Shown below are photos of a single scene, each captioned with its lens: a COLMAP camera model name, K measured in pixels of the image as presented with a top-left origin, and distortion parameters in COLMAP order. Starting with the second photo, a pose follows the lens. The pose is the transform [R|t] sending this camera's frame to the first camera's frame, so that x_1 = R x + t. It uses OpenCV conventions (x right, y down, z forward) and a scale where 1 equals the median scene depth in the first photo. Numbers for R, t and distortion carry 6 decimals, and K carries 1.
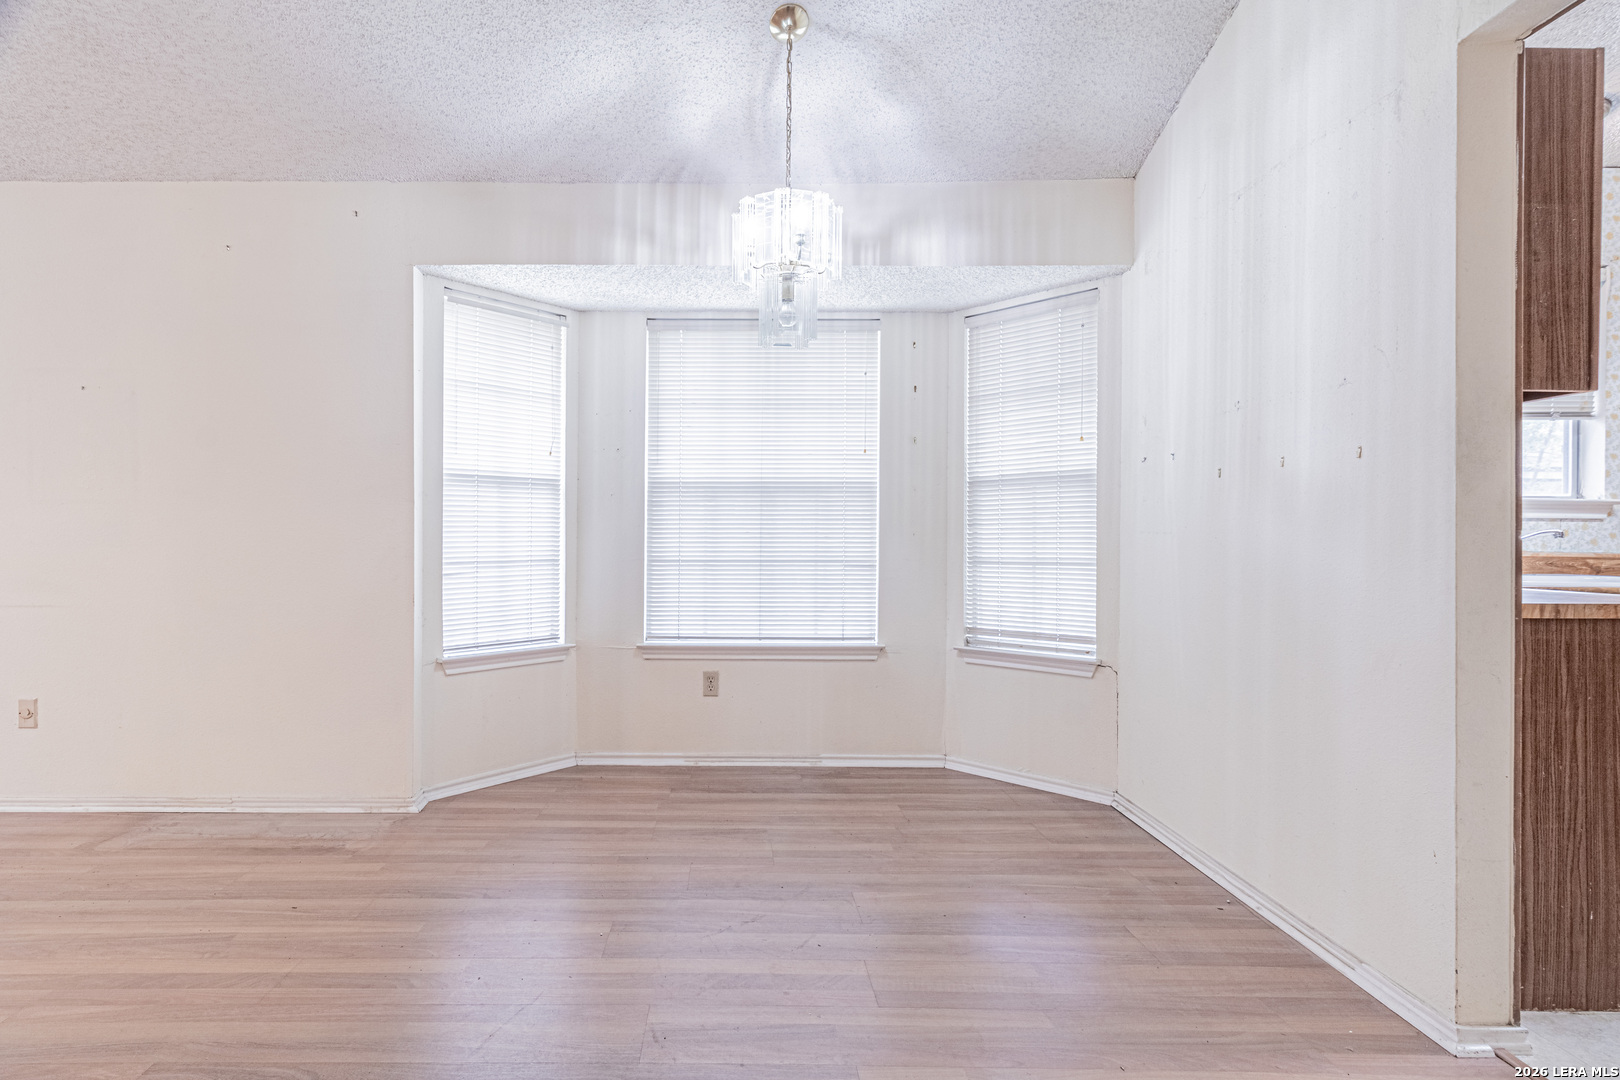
lens RADIAL K [[780.7, 0, 729.6], [0, 780.7, 530.4], [0, 0, 1]] dist [0.006250, 0.000085]
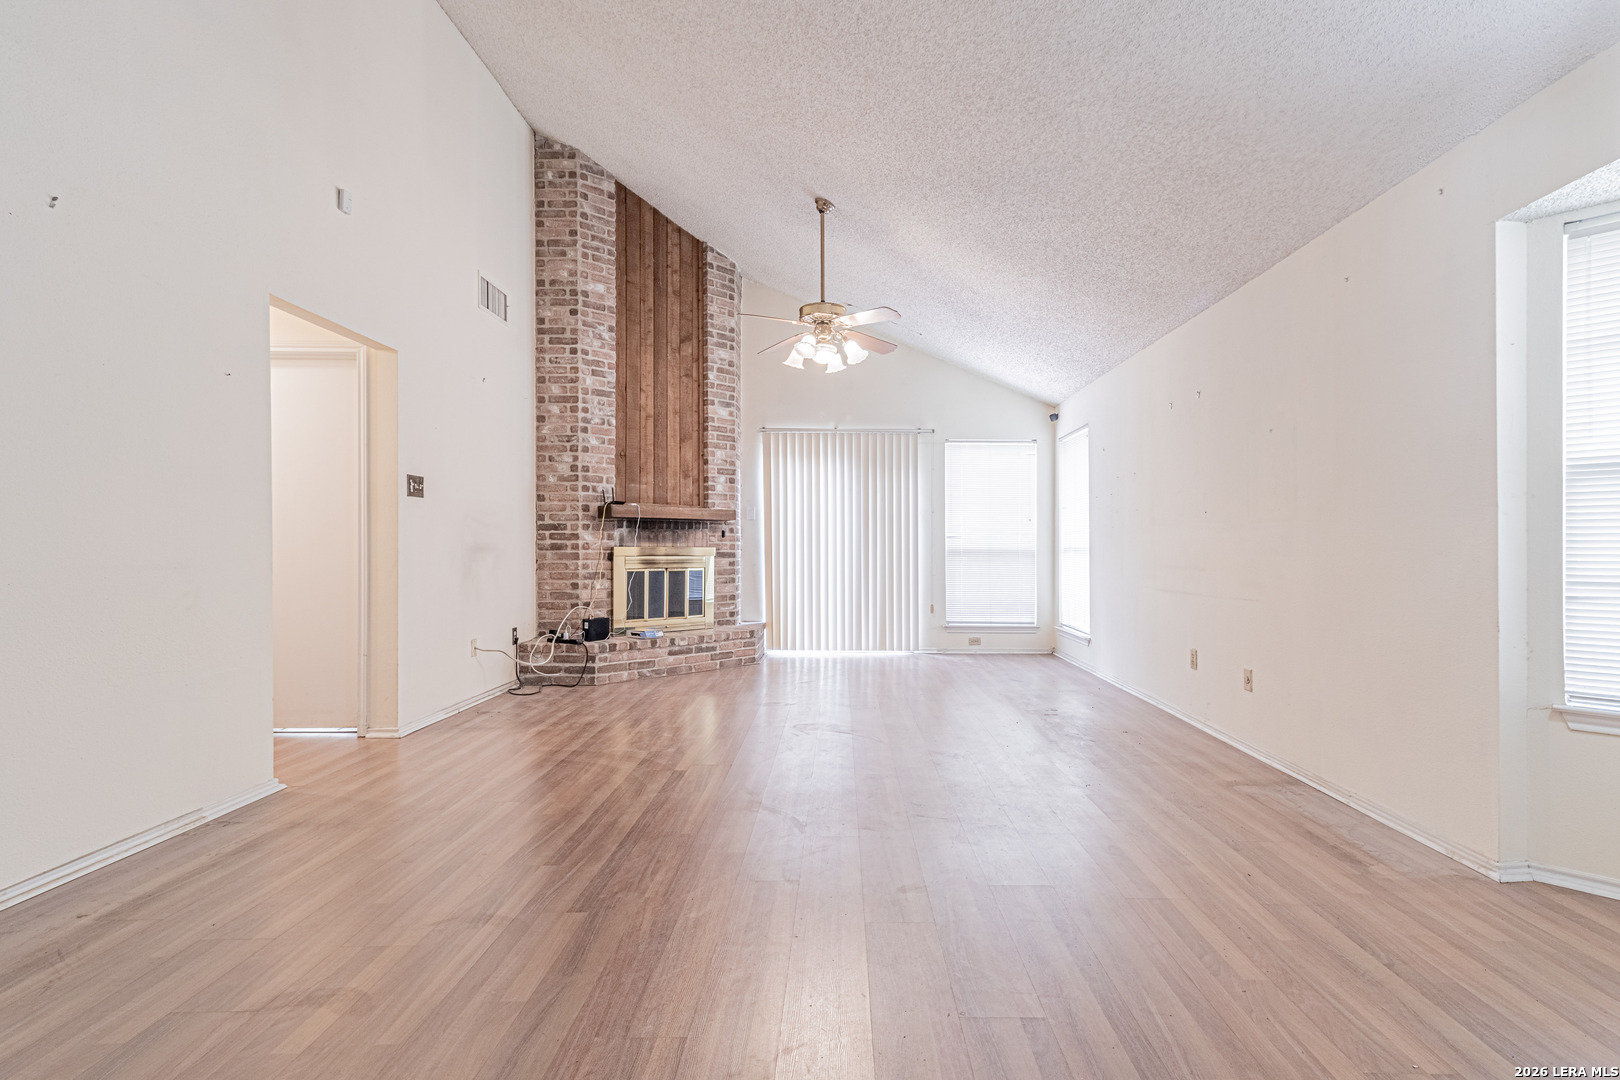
lens RADIAL K [[763.8, 0, 852.7], [0, 763.8, 545.2], [0, 0, 1]] dist [0.018310, 0.000053]
pose [[0.022831, -0.003486, -0.999733, 0.385315], [0.003322, 0.999989, -0.003411, 0.005273], [0.999734, -0.003243, 0.022842, 0.284207]]
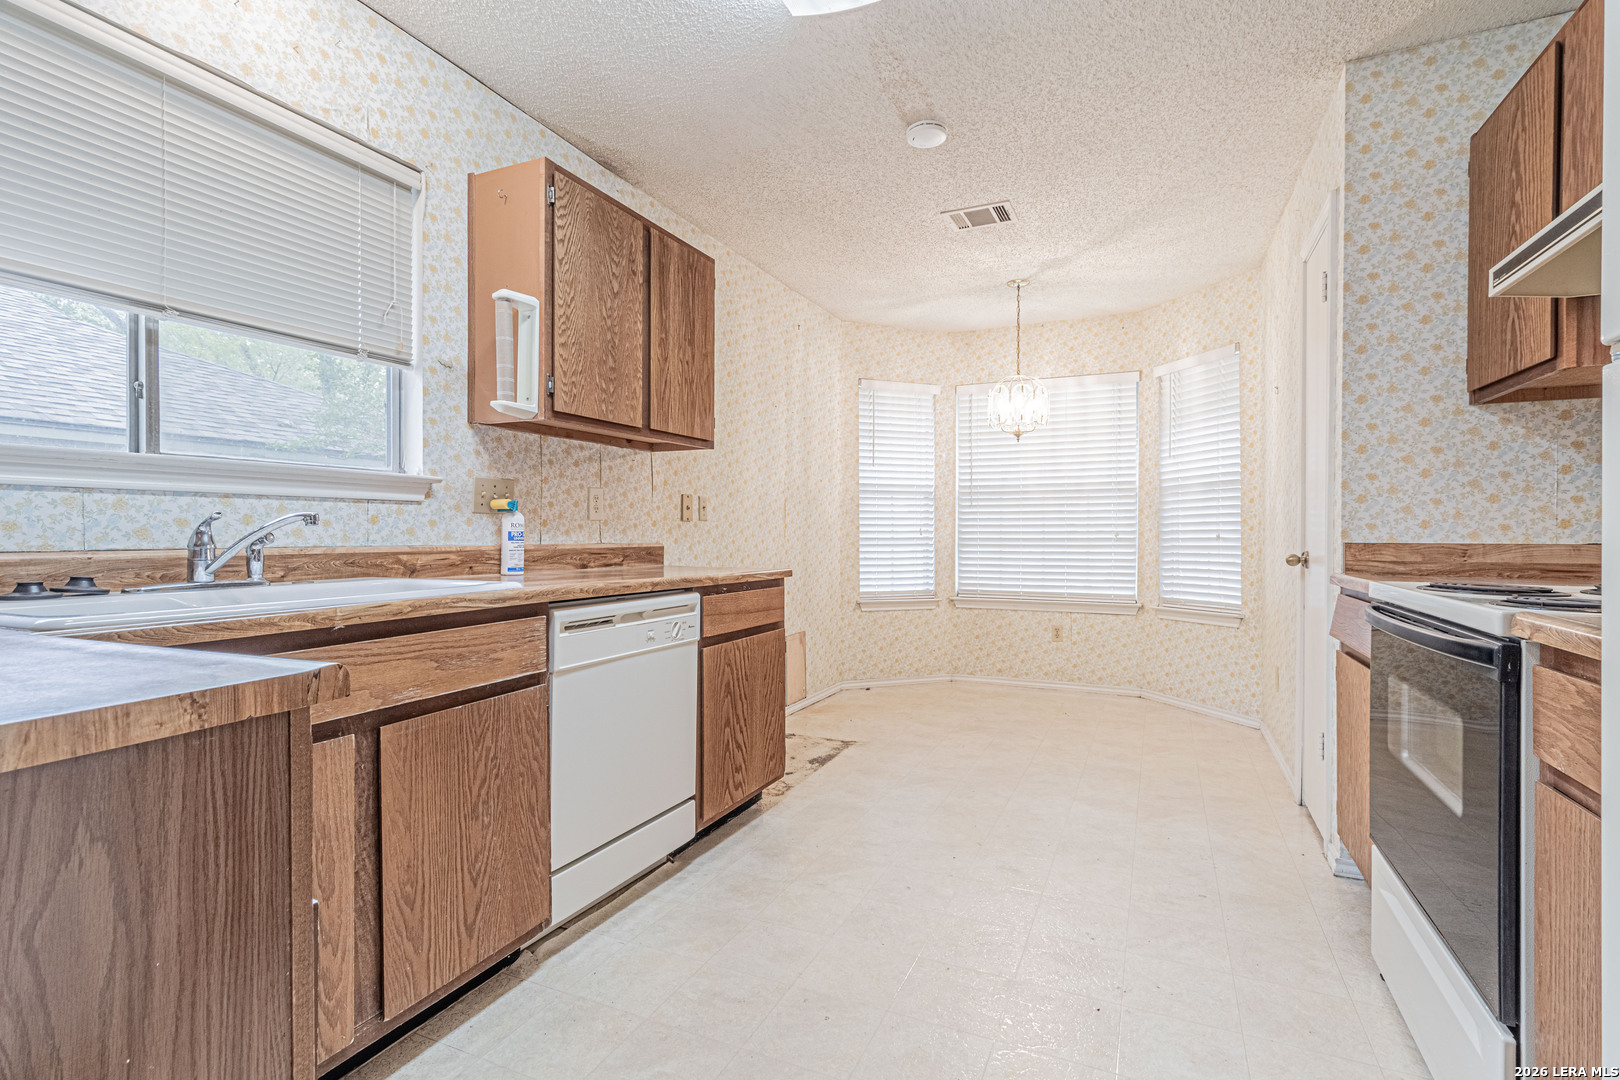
lens RADIAL K [[735.4, 0, 807.3], [0, 735.4, 535.4], [0, 0, 1]] dist [0.001140, 0.000260]
pose [[0.423070, -0.012770, 0.906007, 0.579117], [0.002470, 0.999913, 0.012940, 0.009540], [-0.906093, -0.003237, 0.423065, 0.332863]]
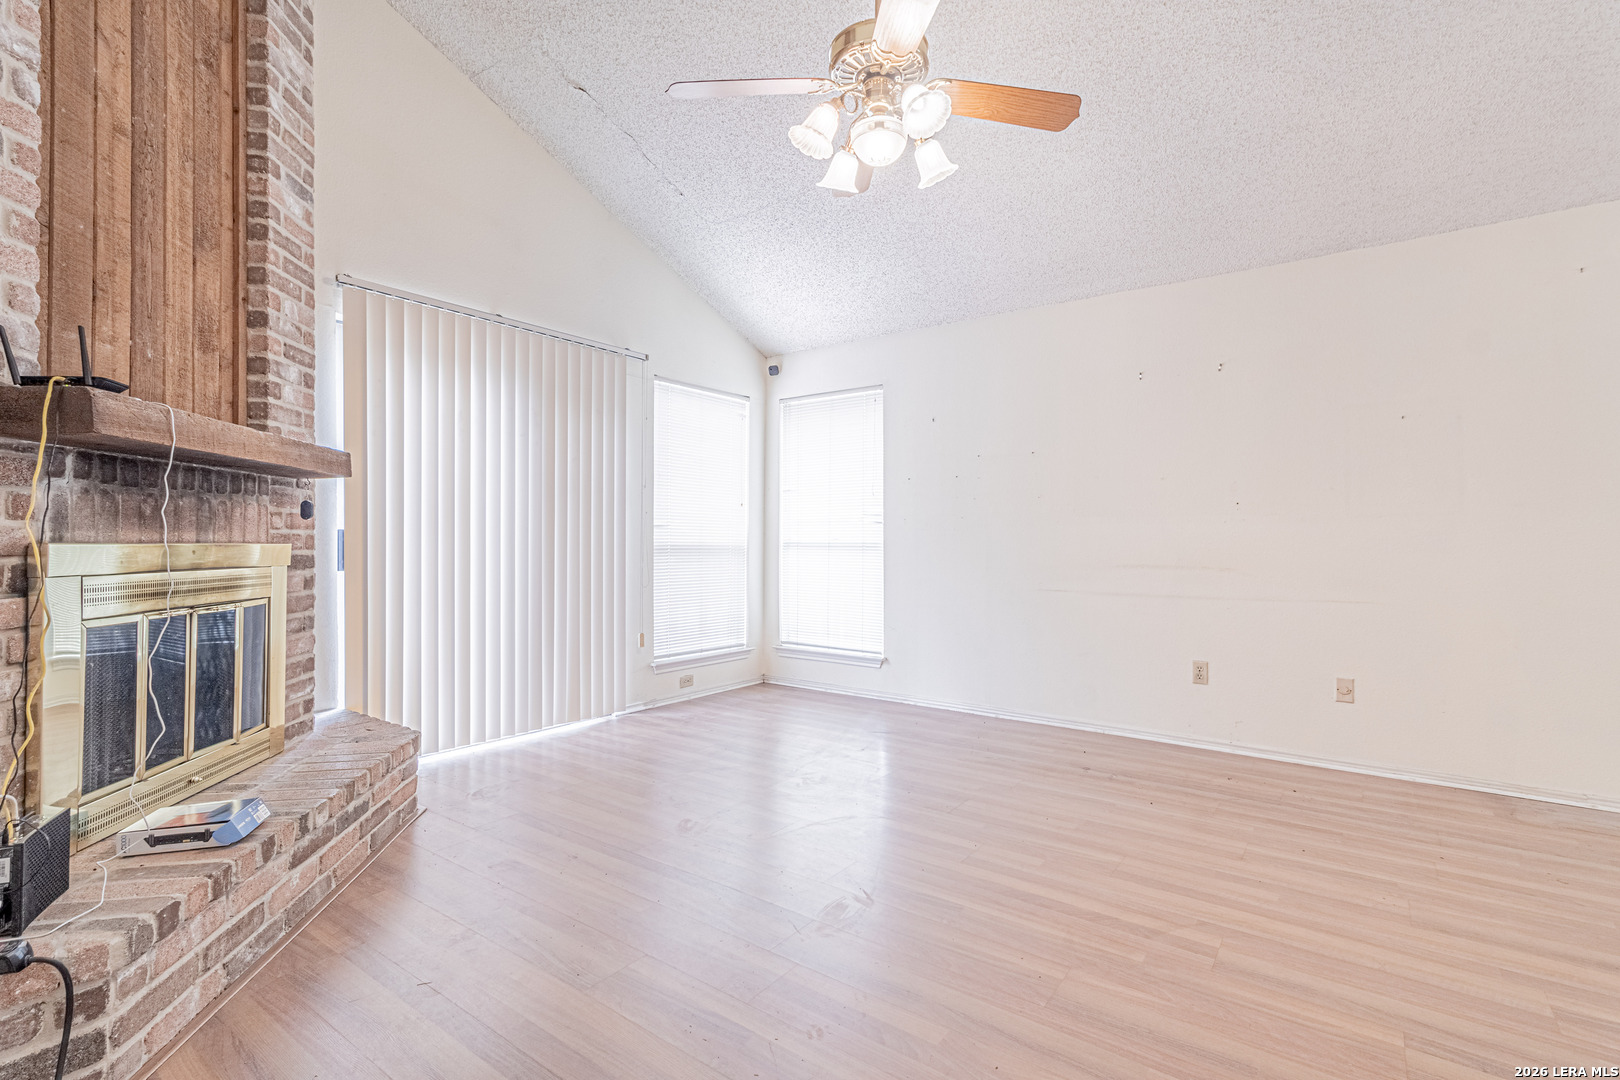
lens RADIAL K [[748.9, 0, 819.3], [0, 748.9, 538.9], [0, 0, 1]] dist [0.005509, 0.000844]
pose [[0.812296, -0.000178, -0.583246, -0.840806], [0.001055, 0.999999, 0.001165, -0.002641], [0.583245, -0.001561, 0.812295, -0.398787]]
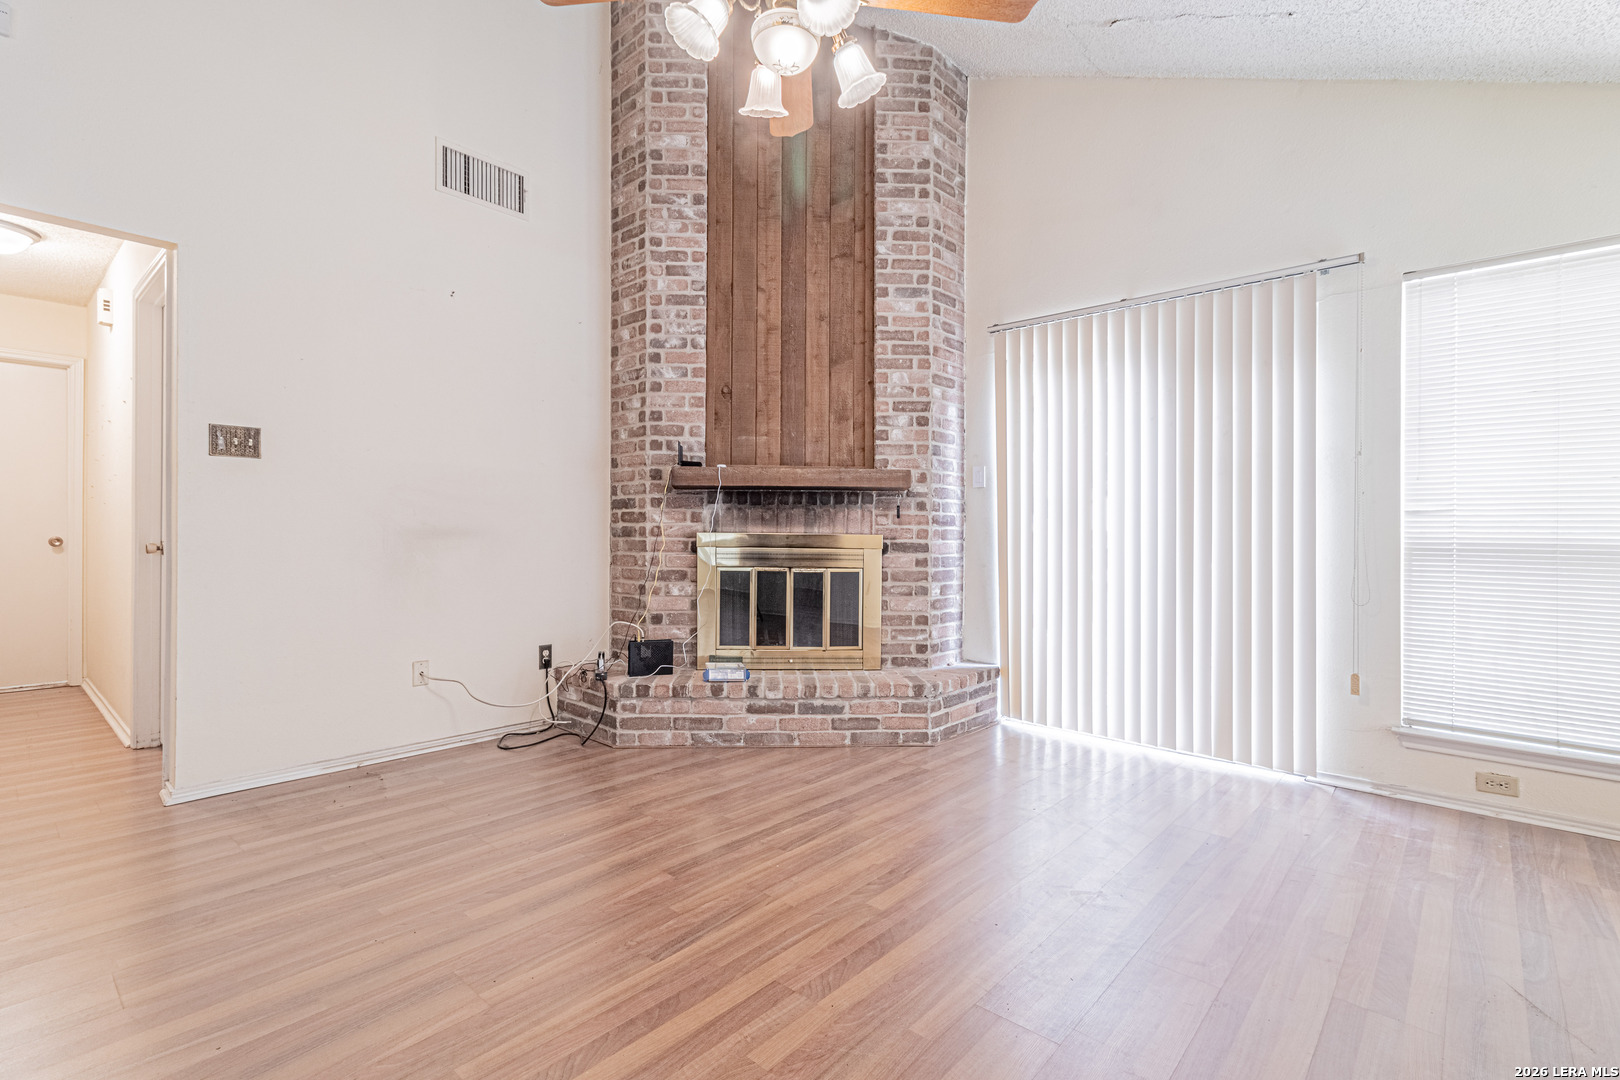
lens RADIAL K [[748.9, 0, 819.3], [0, 748.9, 538.9], [0, 0, 1]] dist [0.005509, 0.000844]
pose [[-0.655553, -0.002293, -0.755146, -0.780216], [-0.004870, 0.999987, 0.001191, 0.009186], [0.755133, 0.004458, -0.655556, 0.695360]]
